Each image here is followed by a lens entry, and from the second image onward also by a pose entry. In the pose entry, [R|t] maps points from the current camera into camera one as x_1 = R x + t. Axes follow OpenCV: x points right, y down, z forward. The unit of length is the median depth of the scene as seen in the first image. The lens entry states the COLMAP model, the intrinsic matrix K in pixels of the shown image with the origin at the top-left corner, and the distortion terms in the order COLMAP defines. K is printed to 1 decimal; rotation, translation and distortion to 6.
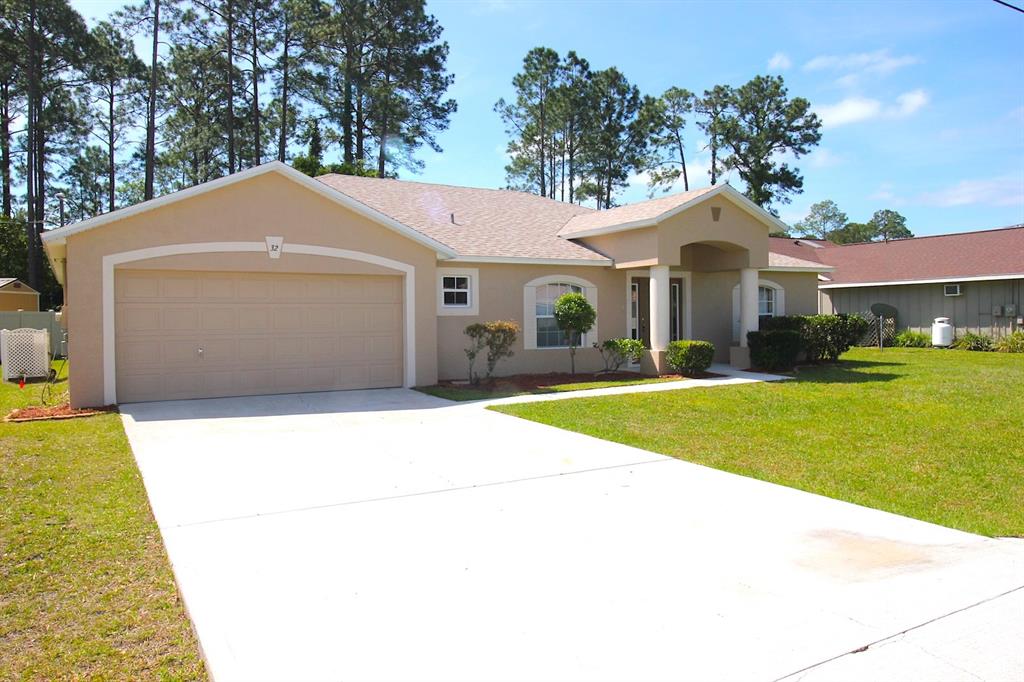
lens RADIAL K [[734.8, 0, 512.0], [0, 734.8, 341.0], [0, 0, 1]] dist [0.004916, 0.000697]
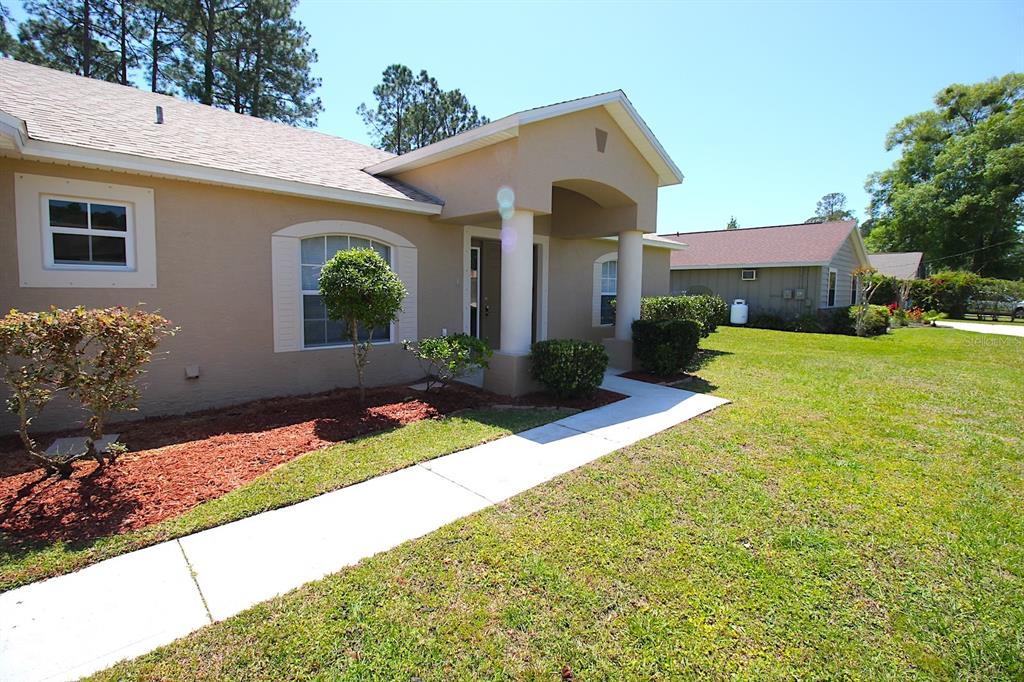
lens RADIAL K [[472.8, 0, 513.5], [0, 472.8, 328.7], [0, 0, 1]] dist [0.000680, -0.012281]
pose [[0.967697, 0.003361, 0.252096, 0.029834], [-0.016095, 0.998695, 0.048470, -0.007839], [-0.251604, -0.050961, 0.966488, 0.185346]]
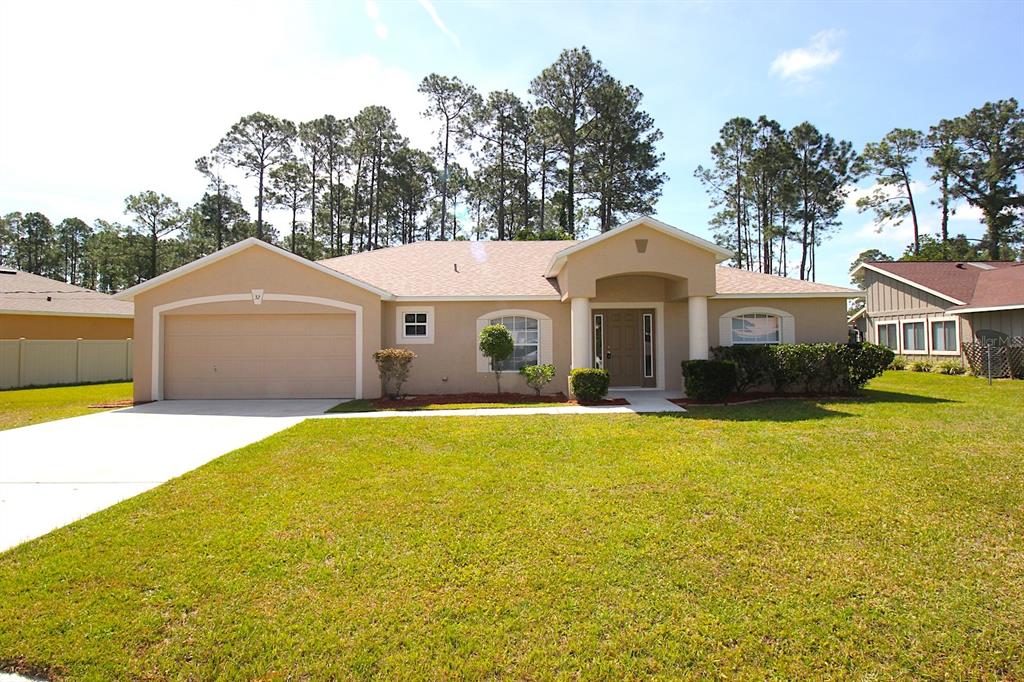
lens RADIAL K [[527.1, 0, 512.0], [0, 527.1, 341.0], [0, 0, 1]] dist [0.017471, -0.020875]
pose [[0.870559, 0.000314, -0.492063, 0.148002], [-0.016616, 0.999448, -0.028760, -0.004551], [0.491783, 0.033213, 0.870084, 0.082102]]
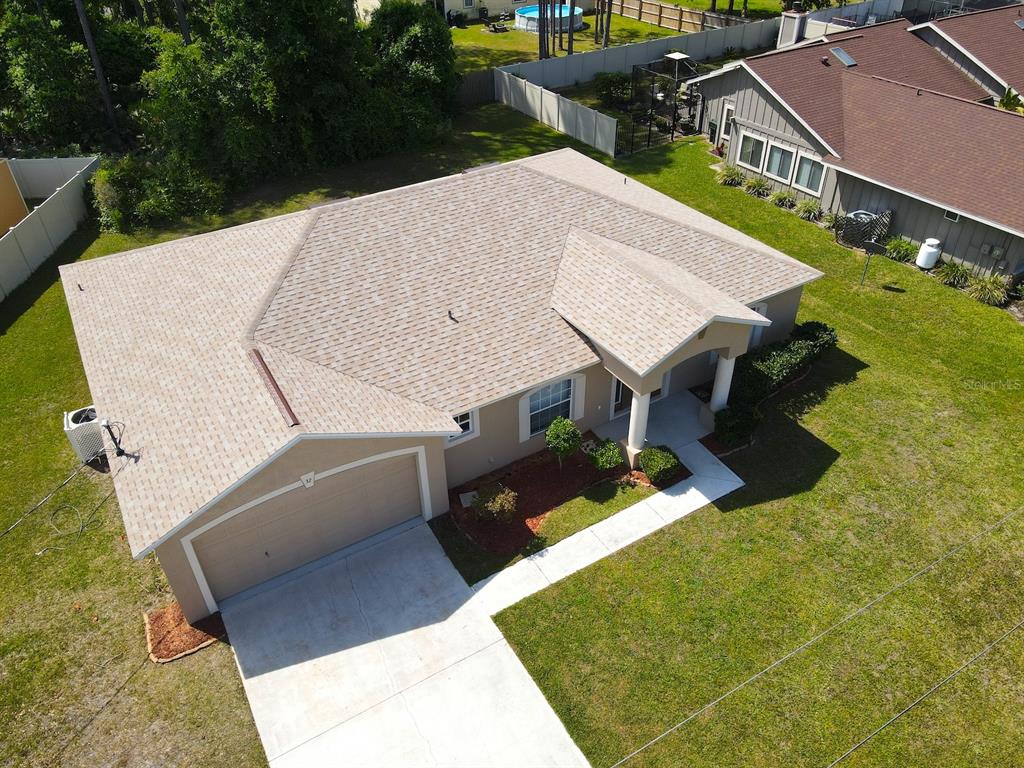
lens RADIAL K [[758.1, 0, 512.0], [0, 758.1, 384.0], [0, 0, 1]] dist [0.010931, 0.004268]
pose [[0.999869, -0.012297, 0.010513, -0.002080], [0.004290, 0.828108, 0.560552, -0.221941], [-0.015599, -0.560434, 0.828052, 0.018270]]
